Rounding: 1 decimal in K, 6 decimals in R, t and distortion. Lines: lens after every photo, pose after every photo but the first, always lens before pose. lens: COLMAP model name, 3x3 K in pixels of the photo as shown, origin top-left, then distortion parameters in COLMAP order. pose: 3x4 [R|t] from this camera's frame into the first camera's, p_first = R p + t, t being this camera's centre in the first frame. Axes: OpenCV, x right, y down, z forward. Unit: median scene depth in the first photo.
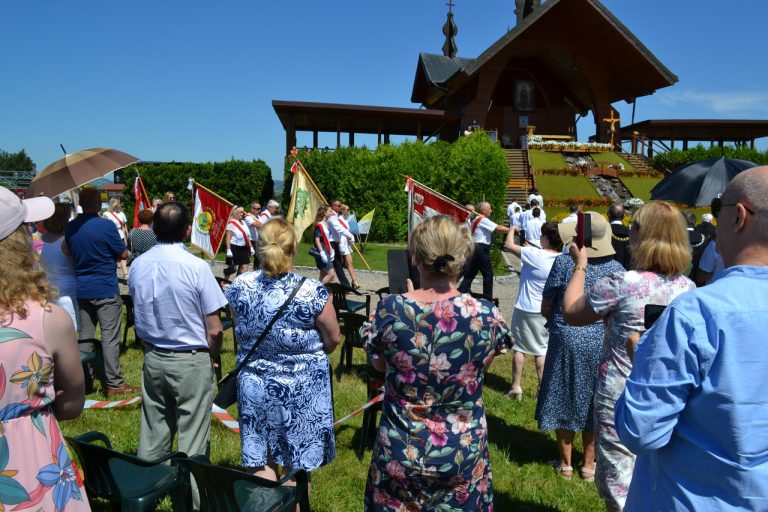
lens RADIAL K [[616.4, 0, 384.0], [0, 616.4, 256.0], [0, 0, 1]] dist [-0.084203, 0.011270]
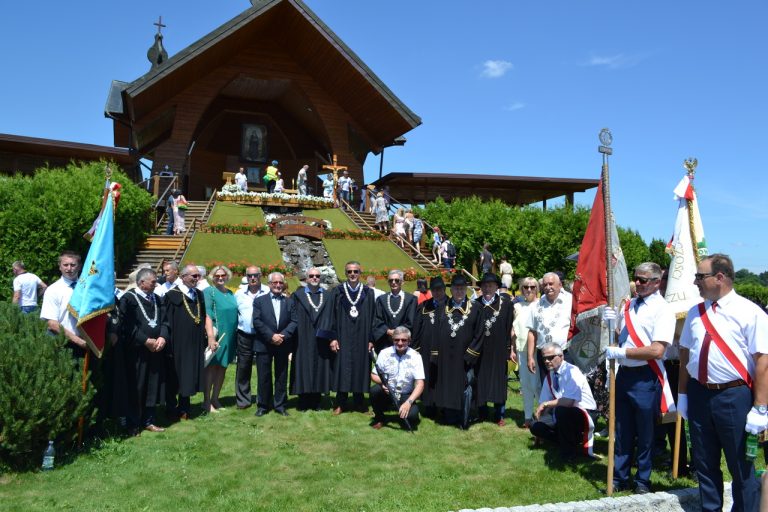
lens RADIAL K [[616.4, 0, 384.0], [0, 616.4, 256.0], [0, 0, 1]] dist [-0.084203, 0.011270]
pose [[0.969577, 0.020367, 0.243937, 0.238346], [0.011404, 0.991692, -0.128127, -0.012937], [-0.244520, 0.127011, 0.961290, 0.243392]]
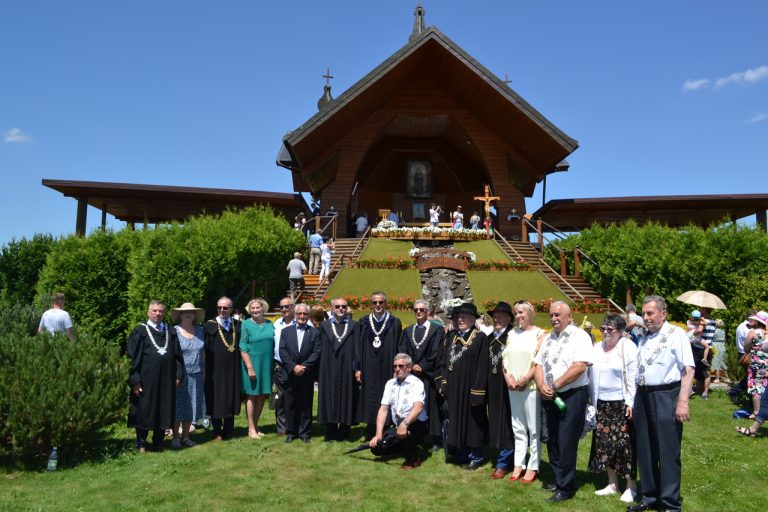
lens RADIAL K [[616.4, 0, 384.0], [0, 616.4, 256.0], [0, 0, 1]] dist [-0.084203, 0.011270]
pose [[0.996115, -0.003593, -0.087986, 0.301757], [-0.012493, 0.983294, -0.181593, -0.012047], [0.087169, 0.181987, 0.979430, 0.239921]]
